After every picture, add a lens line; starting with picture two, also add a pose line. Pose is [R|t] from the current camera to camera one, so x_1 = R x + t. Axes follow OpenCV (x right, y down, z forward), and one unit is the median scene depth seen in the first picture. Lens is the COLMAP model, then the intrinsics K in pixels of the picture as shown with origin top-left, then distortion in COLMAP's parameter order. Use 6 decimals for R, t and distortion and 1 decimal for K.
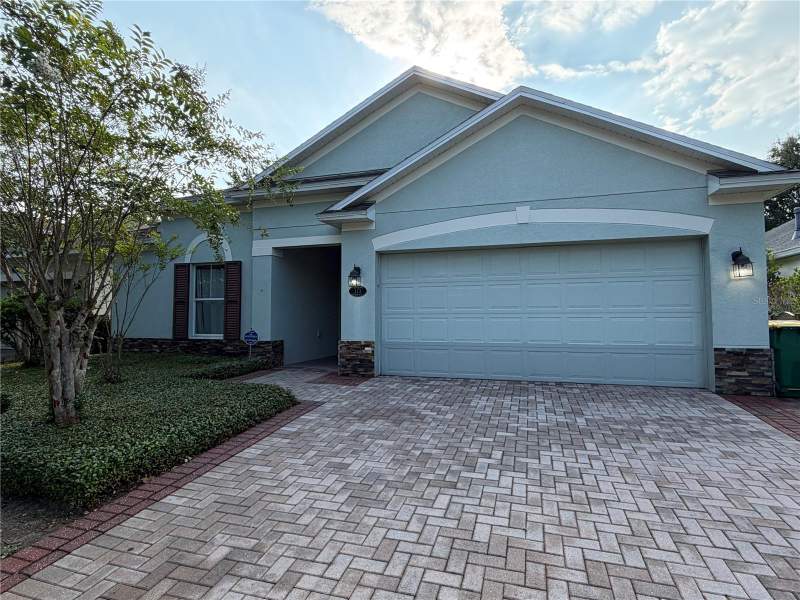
lens RADIAL K [[420.6, 0, 401.9], [0, 420.6, 301.1], [0, 0, 1]] dist [-0.000583, 0.000344]
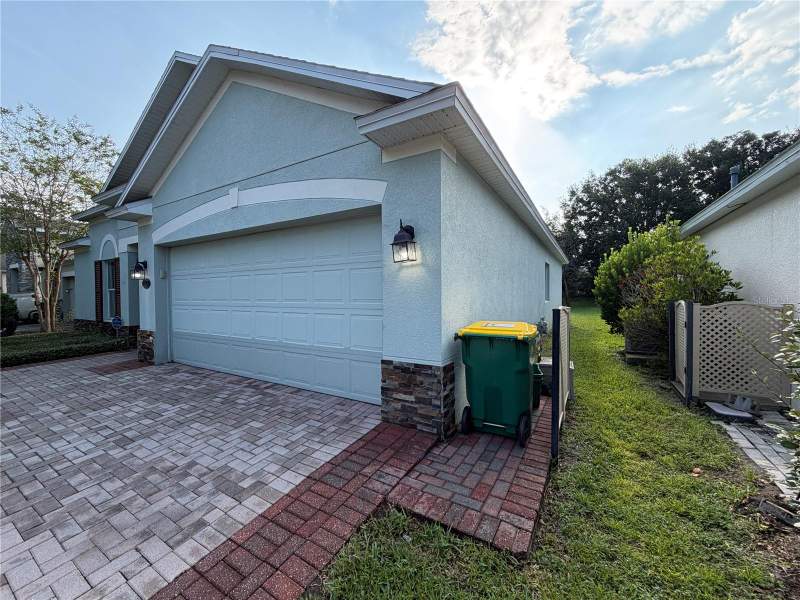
lens RADIAL K [[316.9, 0, 398.7], [0, 316.9, 300.5], [0, 0, 1]] dist [0.001198, -0.000074]
pose [[0.972261, 0.001175, -0.233894, 0.891433], [0.012086, 0.998399, 0.055255, -0.022030], [0.233585, -0.056549, 0.970691, 0.467873]]
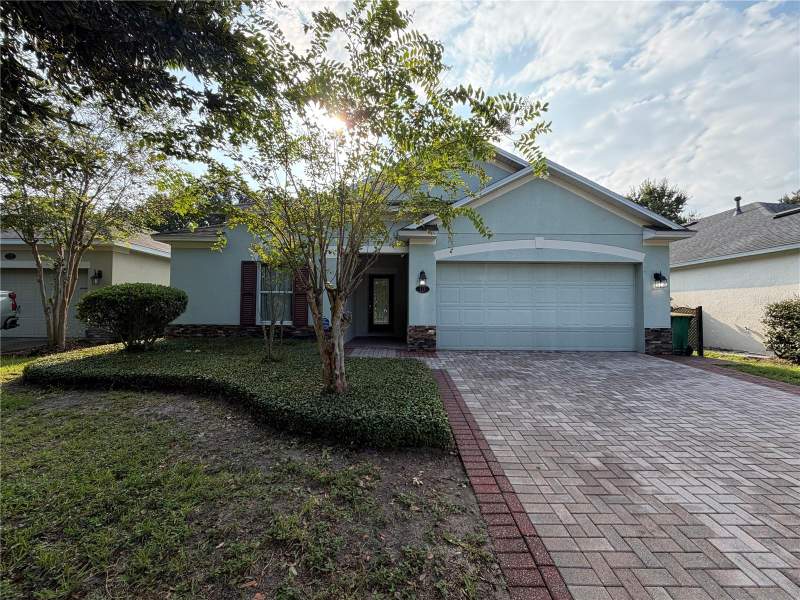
lens RADIAL K [[316.9, 0, 400.6], [0, 316.9, 300.2], [0, 0, 1]] dist [0.001198, -0.000074]
pose [[0.955263, 0.017288, 0.295252, -0.604507], [-0.020780, 0.999746, 0.008695, 0.006322], [-0.295027, -0.014442, 0.955380, 0.045603]]
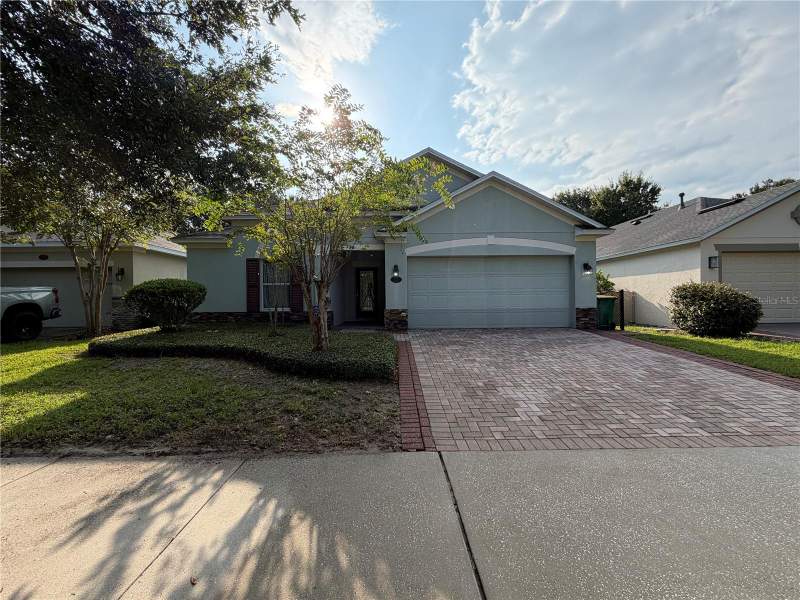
lens RADIAL K [[316.9, 0, 400.2], [0, 316.9, 299.6], [0, 0, 1]] dist [0.001198, -0.000074]
pose [[0.952324, -0.007617, 0.304992, -0.603393], [-0.003494, 0.999350, 0.035868, 0.013567], [-0.305067, -0.035224, 0.951679, -0.266872]]
